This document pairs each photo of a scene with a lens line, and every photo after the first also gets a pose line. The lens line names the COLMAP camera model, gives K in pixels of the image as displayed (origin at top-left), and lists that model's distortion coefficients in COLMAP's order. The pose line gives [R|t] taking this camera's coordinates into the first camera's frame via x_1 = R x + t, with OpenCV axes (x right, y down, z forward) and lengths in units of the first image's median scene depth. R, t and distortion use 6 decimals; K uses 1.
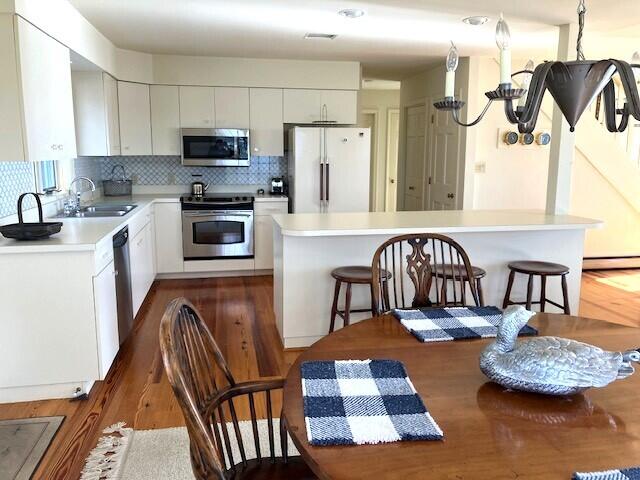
lens RADIAL K [[520.5, 0, 320.2], [0, 520.5, 240.0], [0, 0, 1]] dist [0.000580, -0.004102]
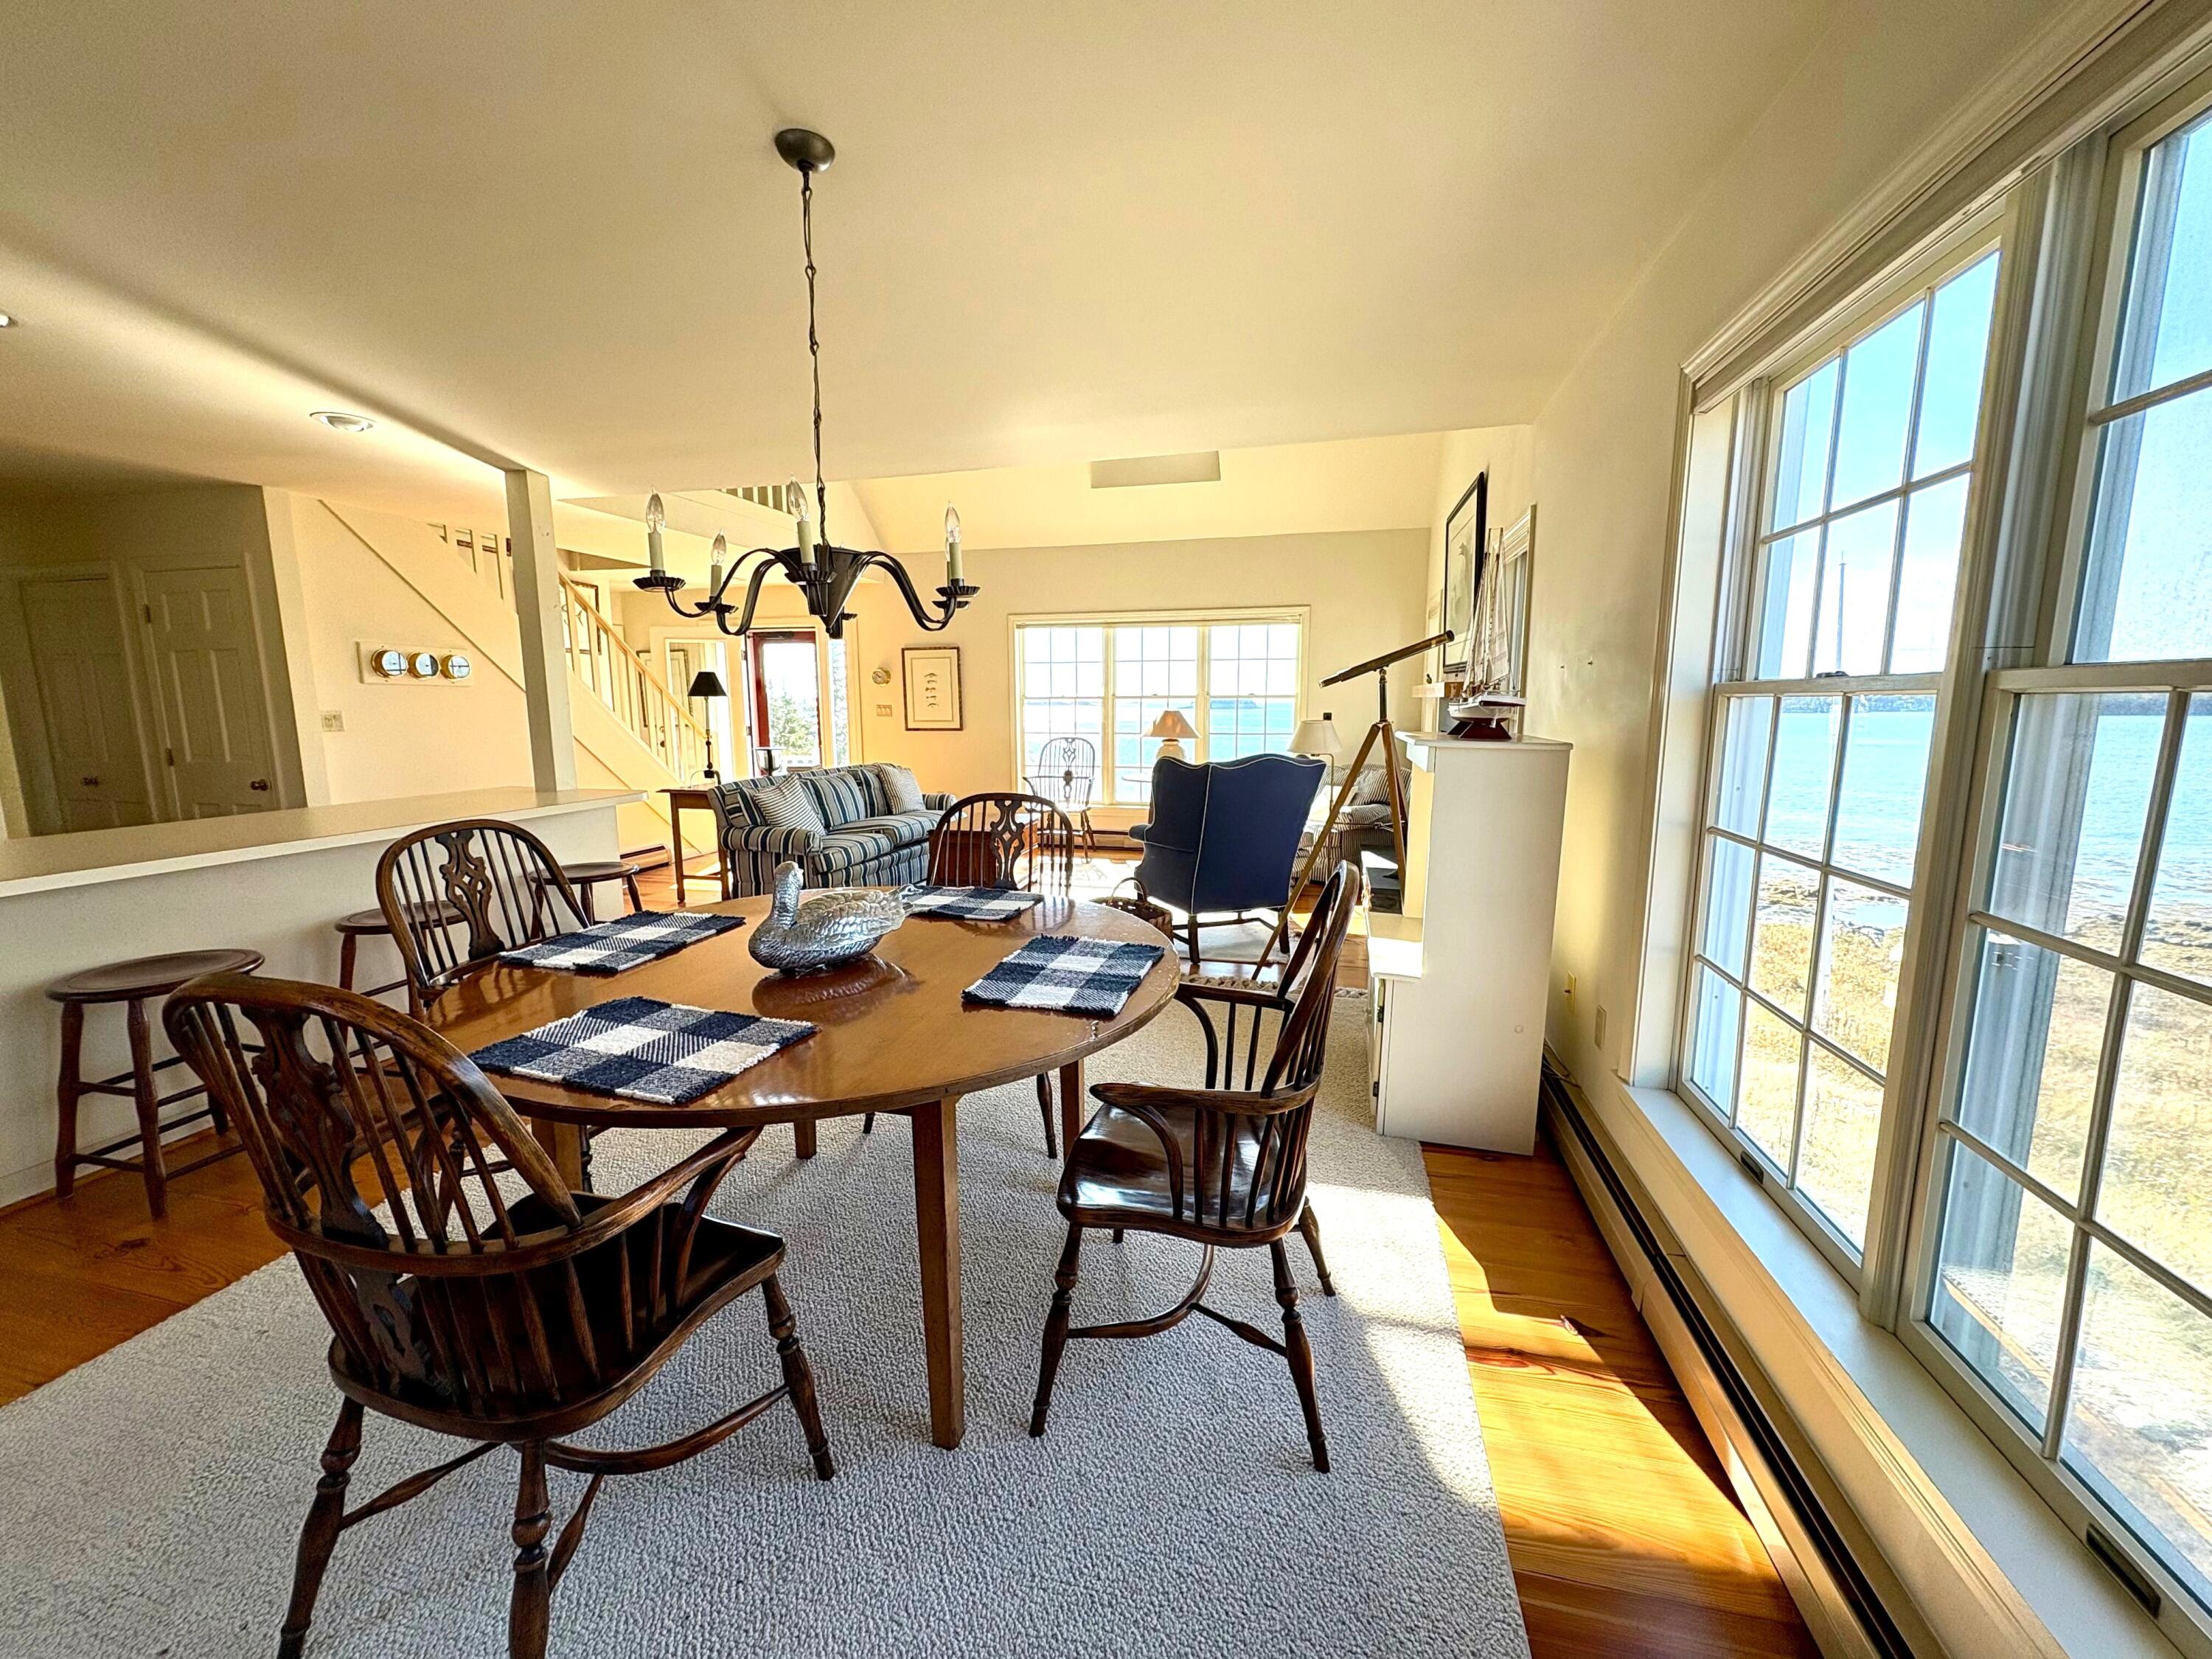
lens RADIAL K [[877.5, 0, 1111.2], [0, 877.5, 825.6], [0, 0, 1]] dist [0.000643, 0.000043]
pose [[0.402356, -0.135948, 0.905333, -0.353139], [0.163850, 0.983639, 0.074887, 0.033588], [-0.900702, 0.118207, 0.418048, 0.022279]]
